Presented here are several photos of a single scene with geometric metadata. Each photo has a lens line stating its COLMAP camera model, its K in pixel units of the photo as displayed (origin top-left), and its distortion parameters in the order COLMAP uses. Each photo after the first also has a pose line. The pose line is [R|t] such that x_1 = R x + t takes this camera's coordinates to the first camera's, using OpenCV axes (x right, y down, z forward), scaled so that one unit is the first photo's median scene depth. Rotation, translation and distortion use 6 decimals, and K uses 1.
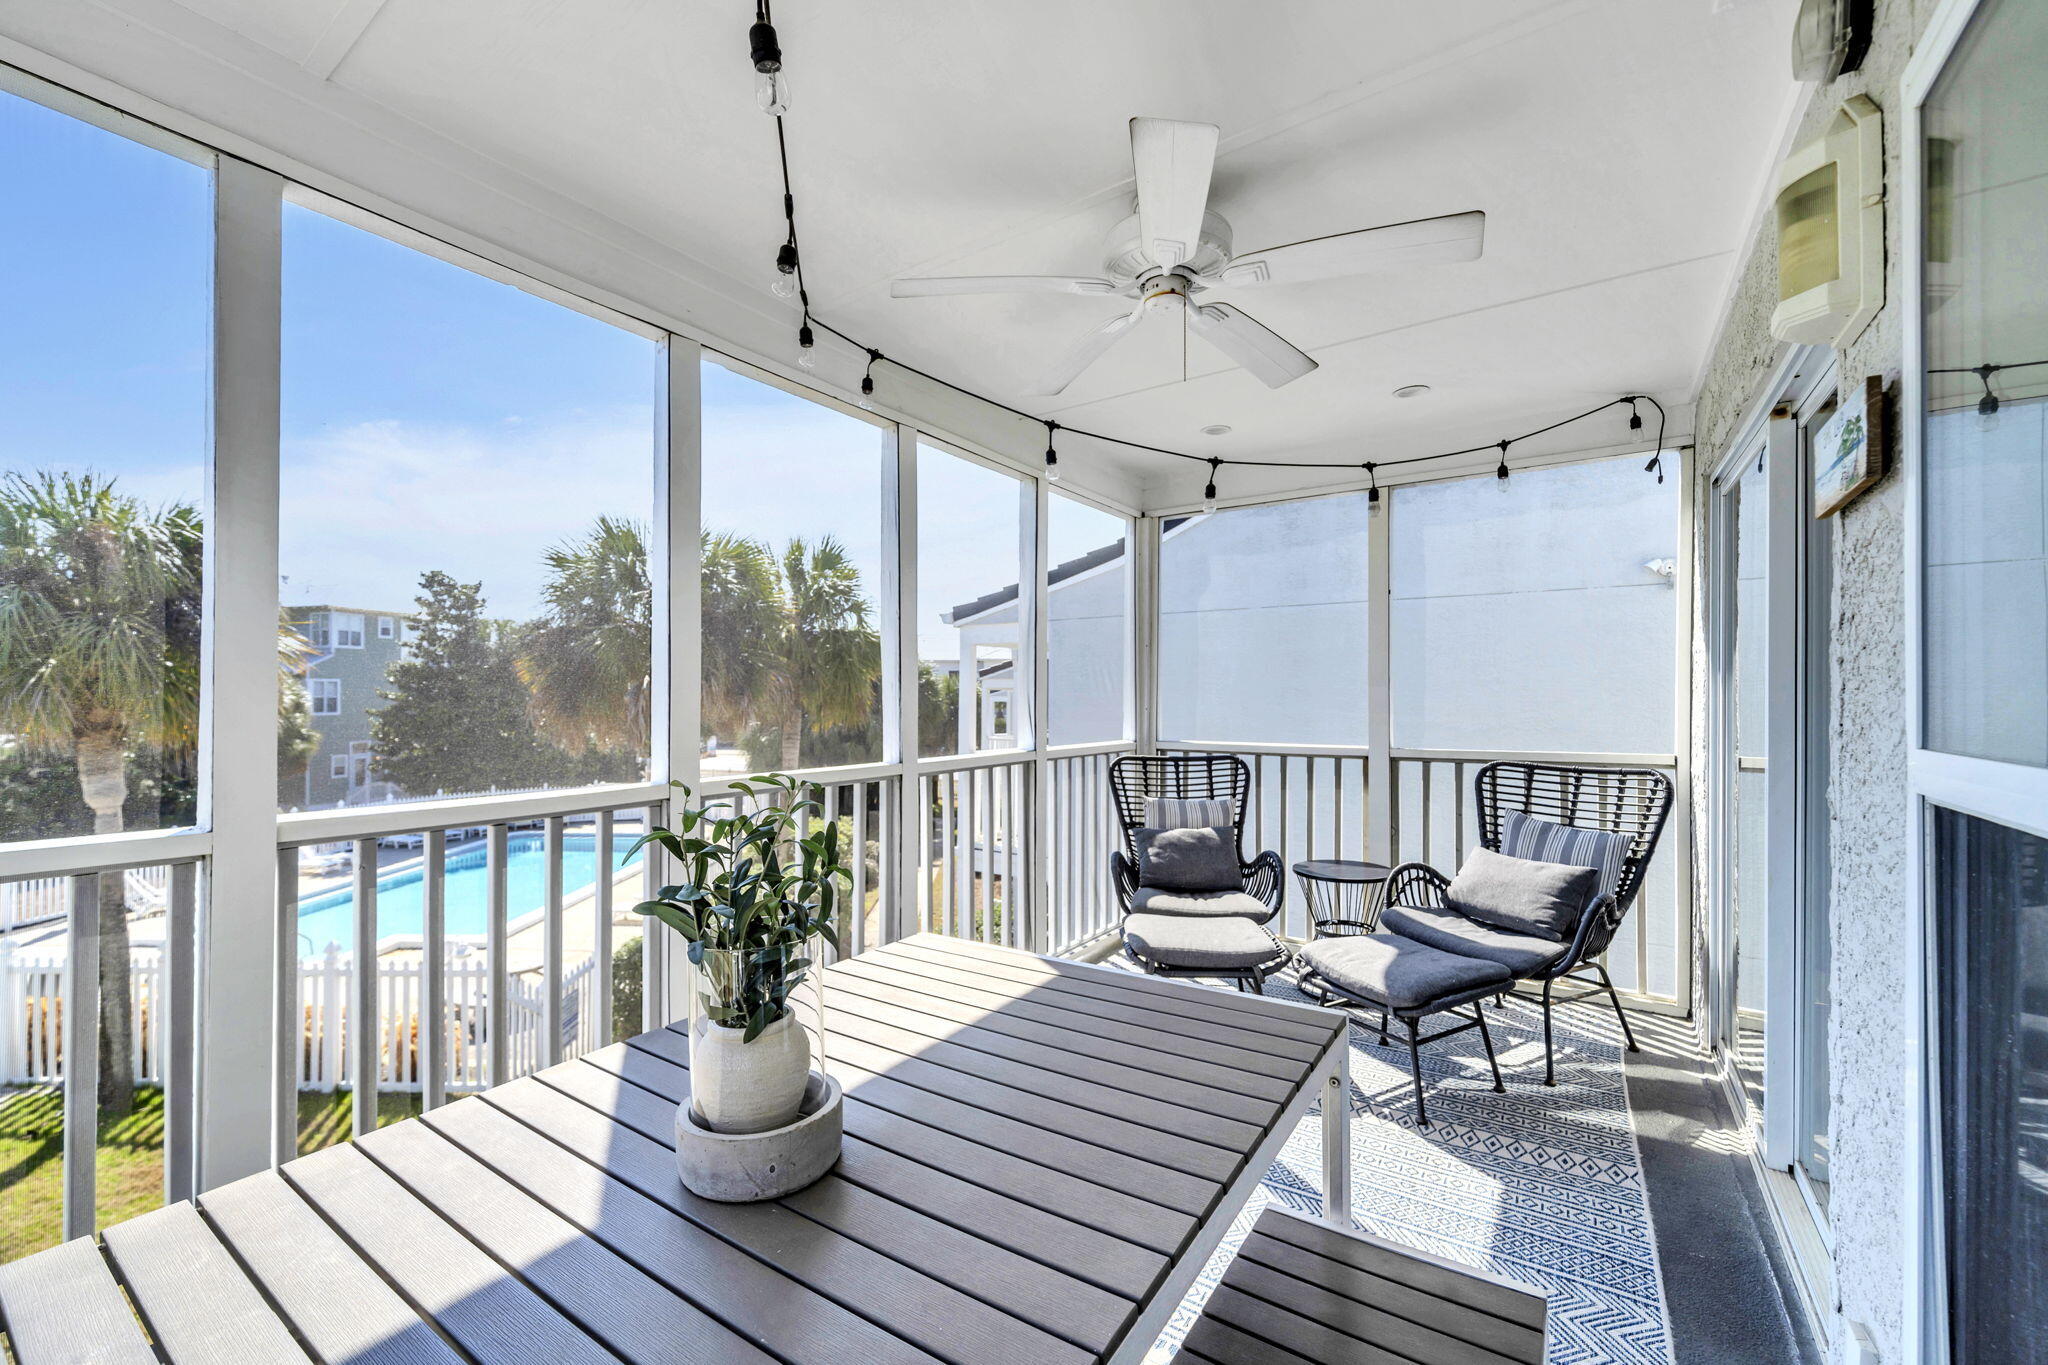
lens RADIAL K [[839.3, 0, 991.7], [0, 839.3, 696.9], [0, 0, 1]] dist [-0.003917, -0.000335]
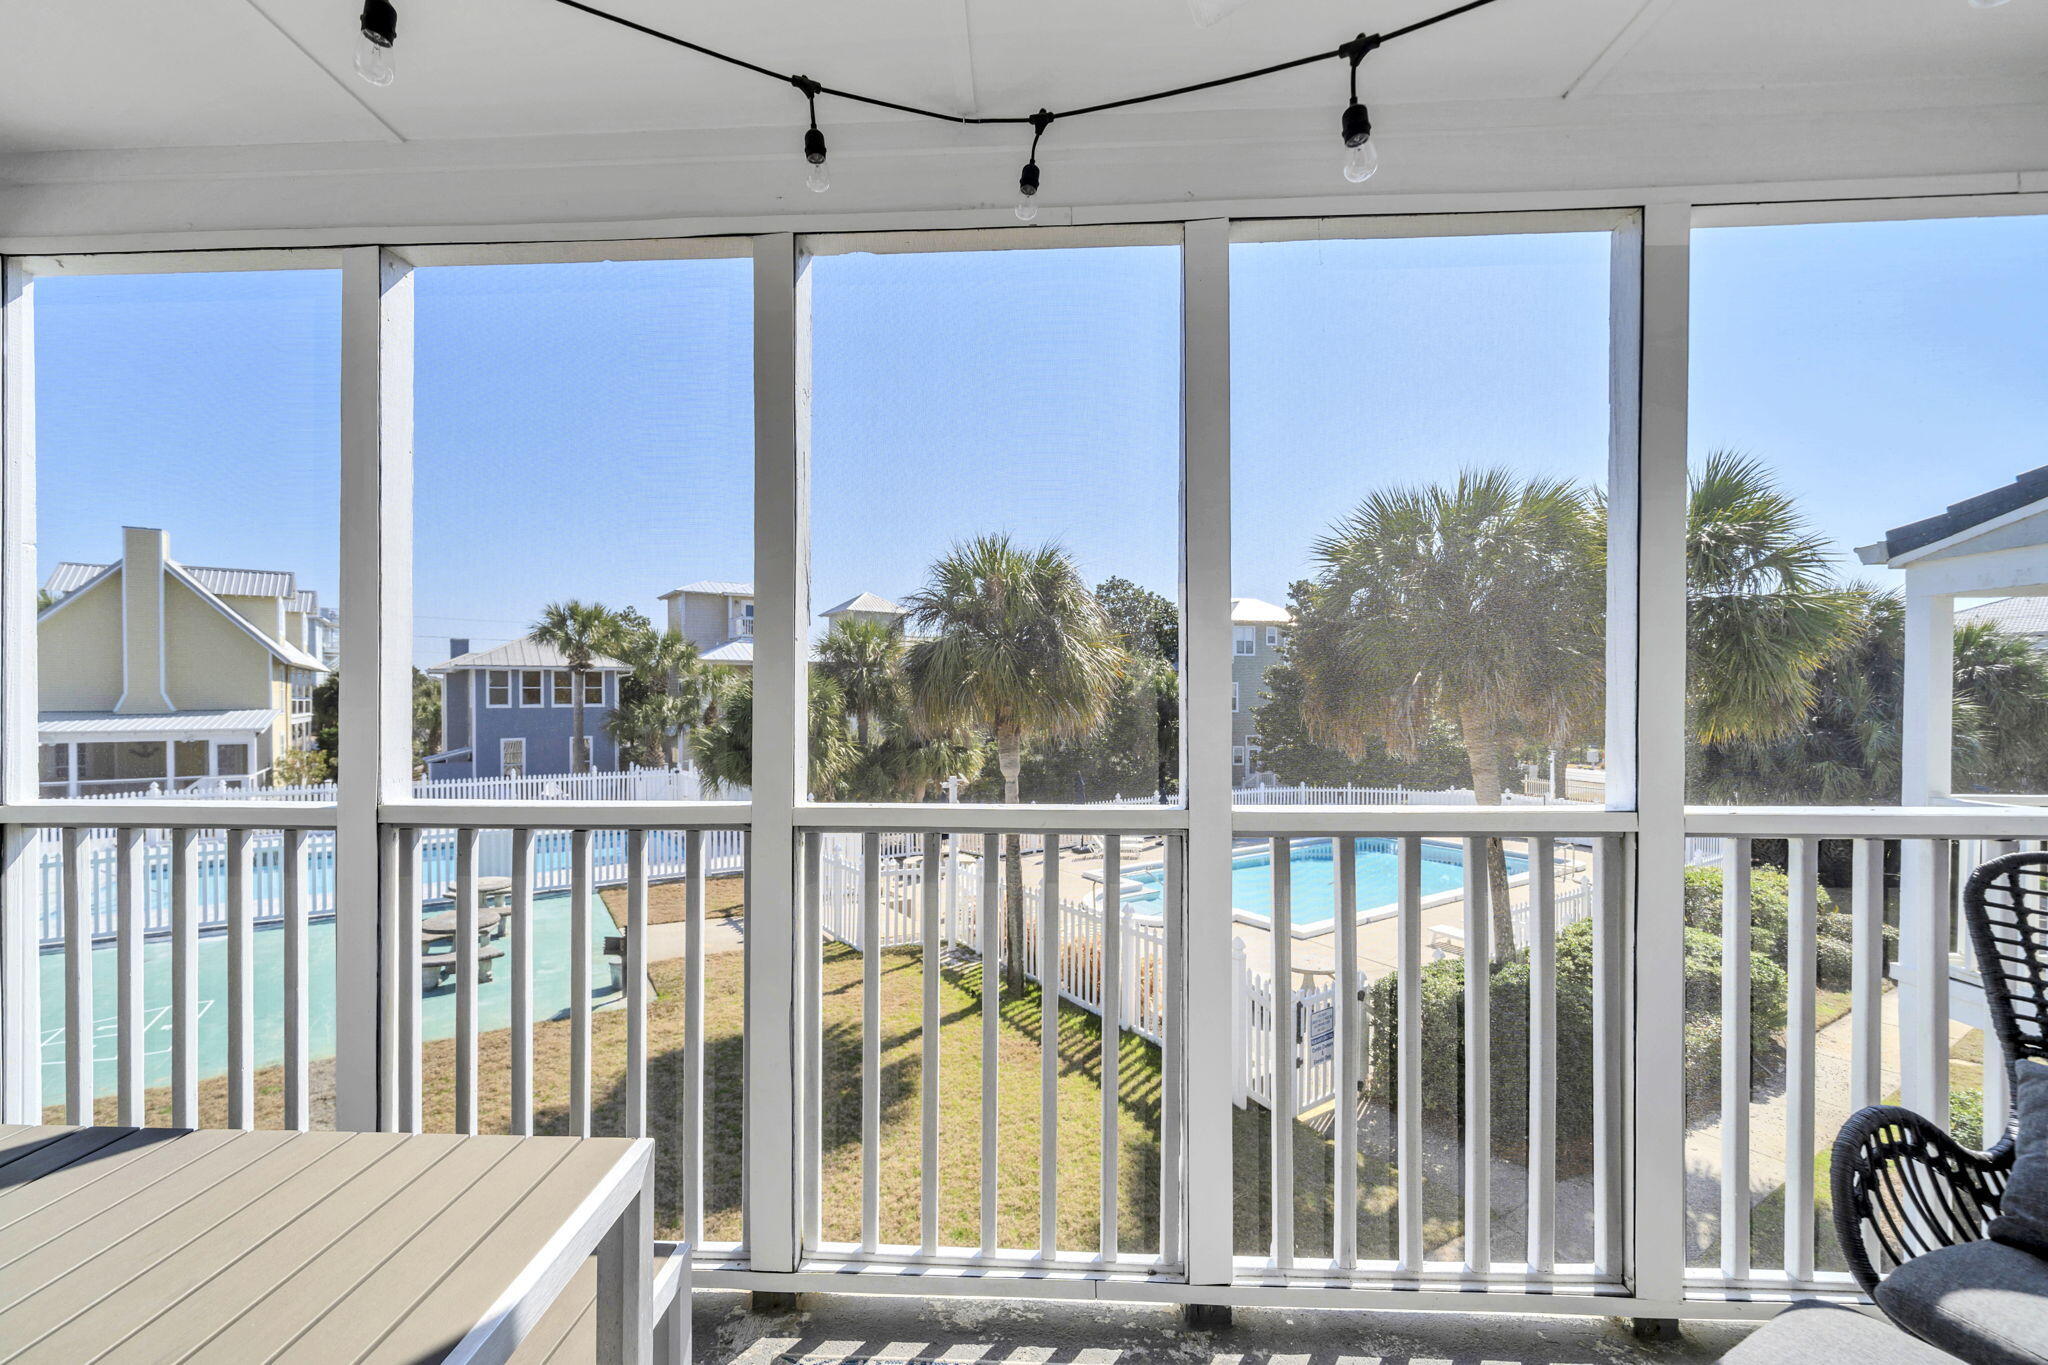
lens RADIAL K [[839.3, 0, 992.8], [0, 839.3, 699.0], [0, 0, 1]] dist [-0.003917, -0.000335]
pose [[0.534953, -0.000144, -0.844882, 0.113615], [0.002822, 0.999995, 0.001616, 0.000813], [0.844877, -0.003249, 0.534950, 0.213821]]
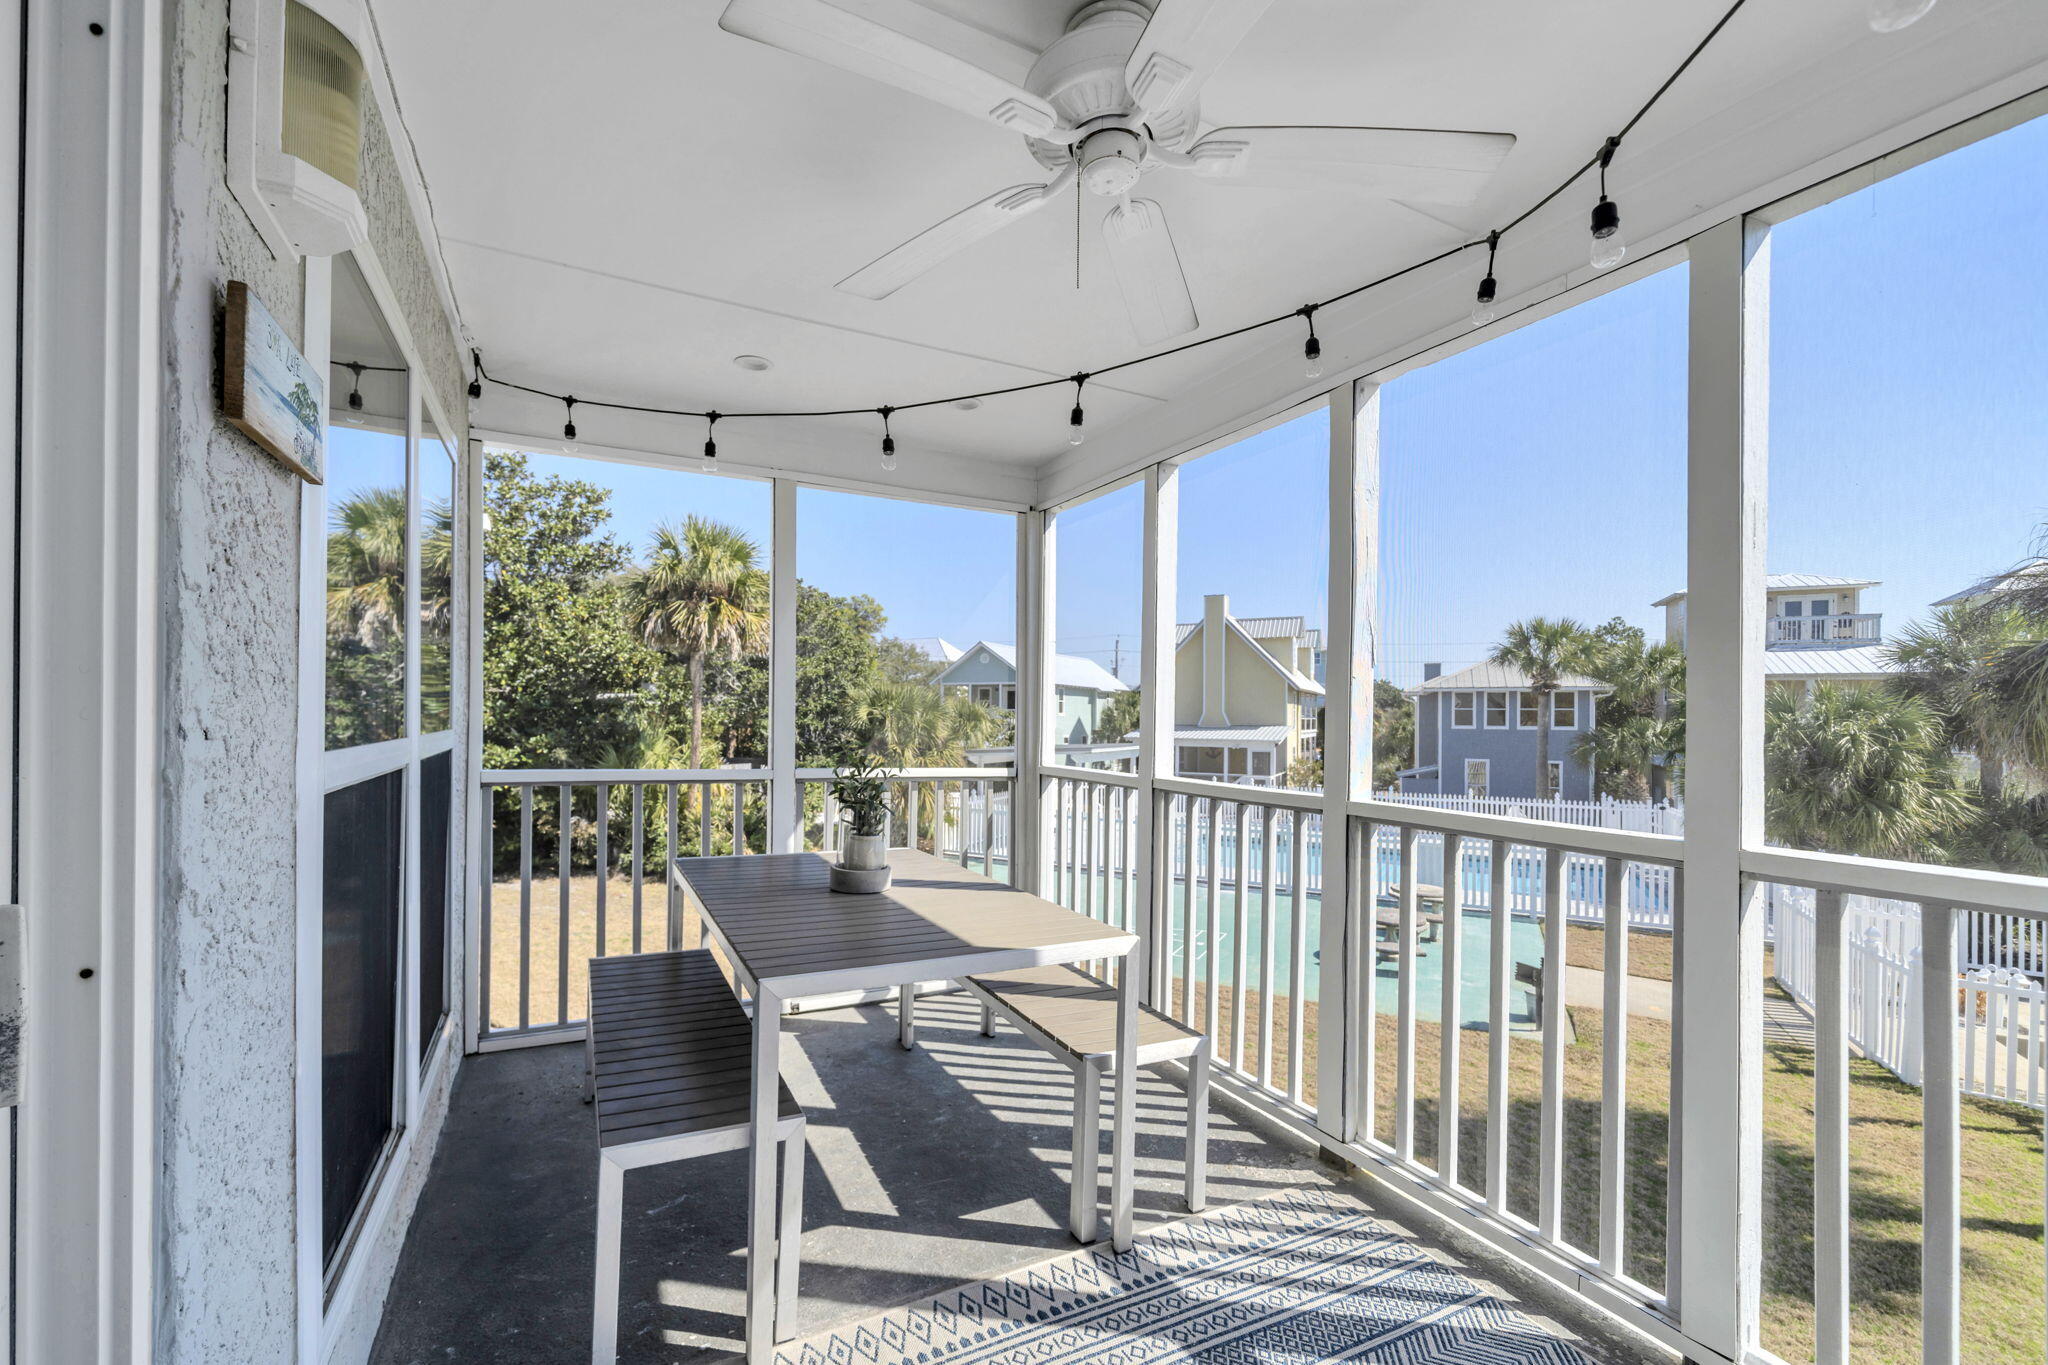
lens RADIAL K [[839.3, 0, 989.6], [0, 839.3, 713.9], [0, 0, 1]] dist [-0.003917, -0.000335]
pose [[-0.481927, -0.006156, -0.876190, 0.219218], [-0.010344, 0.999946, -0.001336, -0.000385], [0.876150, 0.008420, -0.481964, 0.313922]]
